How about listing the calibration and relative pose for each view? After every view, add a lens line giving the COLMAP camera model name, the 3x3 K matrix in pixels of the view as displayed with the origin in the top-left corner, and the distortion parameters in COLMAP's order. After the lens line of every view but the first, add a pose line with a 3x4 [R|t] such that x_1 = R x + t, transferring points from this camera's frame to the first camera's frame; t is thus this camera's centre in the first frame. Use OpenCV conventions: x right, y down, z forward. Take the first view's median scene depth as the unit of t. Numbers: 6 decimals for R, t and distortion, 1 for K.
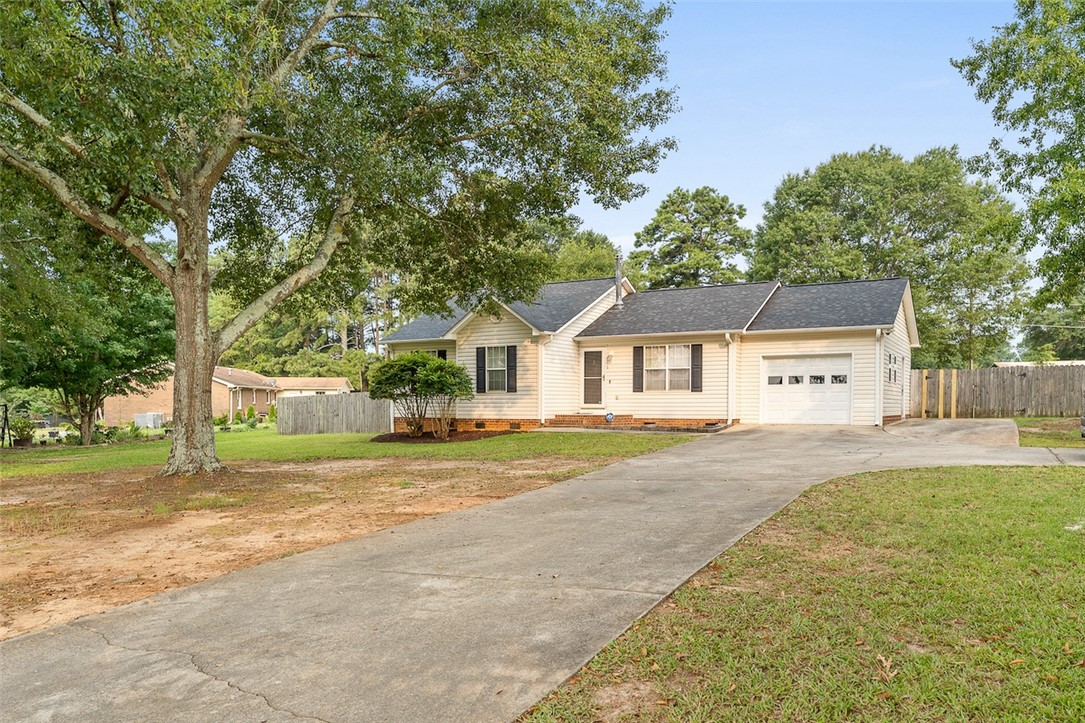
lens RADIAL K [[818.2, 0, 542.9], [0, 818.2, 385.2], [0, 0, 1]] dist [-0.005808, -0.004167]
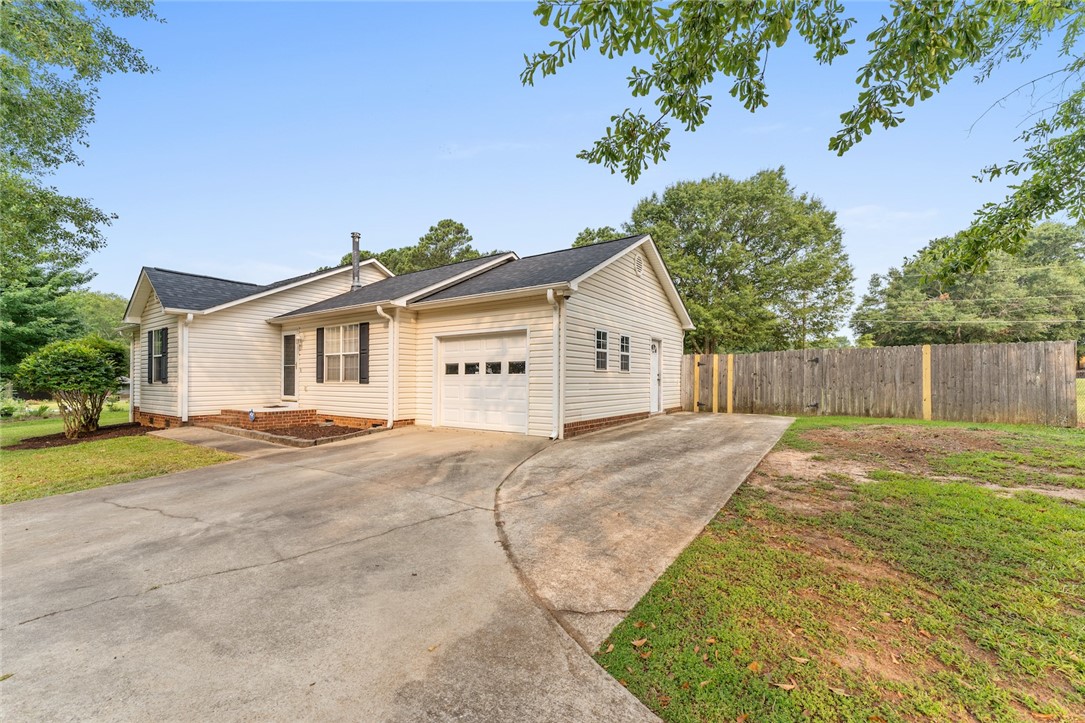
lens RADIAL K [[434.1, 0, 545.3], [0, 434.1, 362.9], [0, 0, 1]] dist [0.002125, 0.000180]
pose [[0.994491, -0.003349, -0.104771, 0.368010], [0.002249, 0.999941, -0.010614, -0.006459], [0.104800, 0.010320, 0.994440, 0.547508]]
